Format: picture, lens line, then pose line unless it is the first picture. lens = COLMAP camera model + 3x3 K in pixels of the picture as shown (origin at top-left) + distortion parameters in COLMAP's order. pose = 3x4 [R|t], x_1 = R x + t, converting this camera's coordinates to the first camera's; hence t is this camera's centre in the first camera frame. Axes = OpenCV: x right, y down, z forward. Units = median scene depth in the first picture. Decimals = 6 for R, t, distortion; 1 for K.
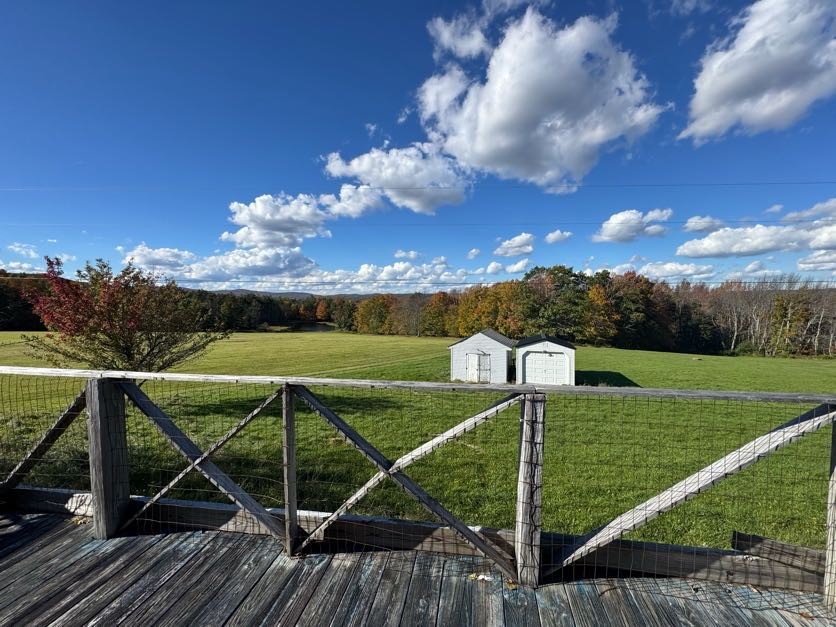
lens RADIAL K [[338.2, 0, 430.3], [0, 338.2, 322.3], [0, 0, 1]] dist [0.013121, 0.000121]
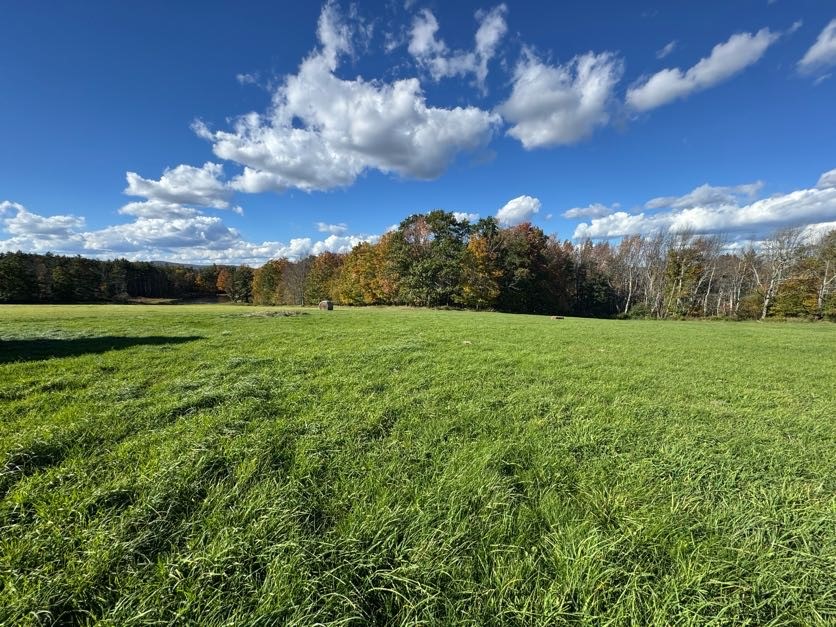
lens RADIAL K [[338.2, 0, 418.3], [0, 338.2, 319.2], [0, 0, 1]] dist [0.013121, 0.000121]
pose [[0.988508, -0.015925, 0.150329, 0.081928], [0.005855, 0.997723, 0.067190, 0.013344], [-0.151056, -0.065537, 0.986350, 0.077822]]
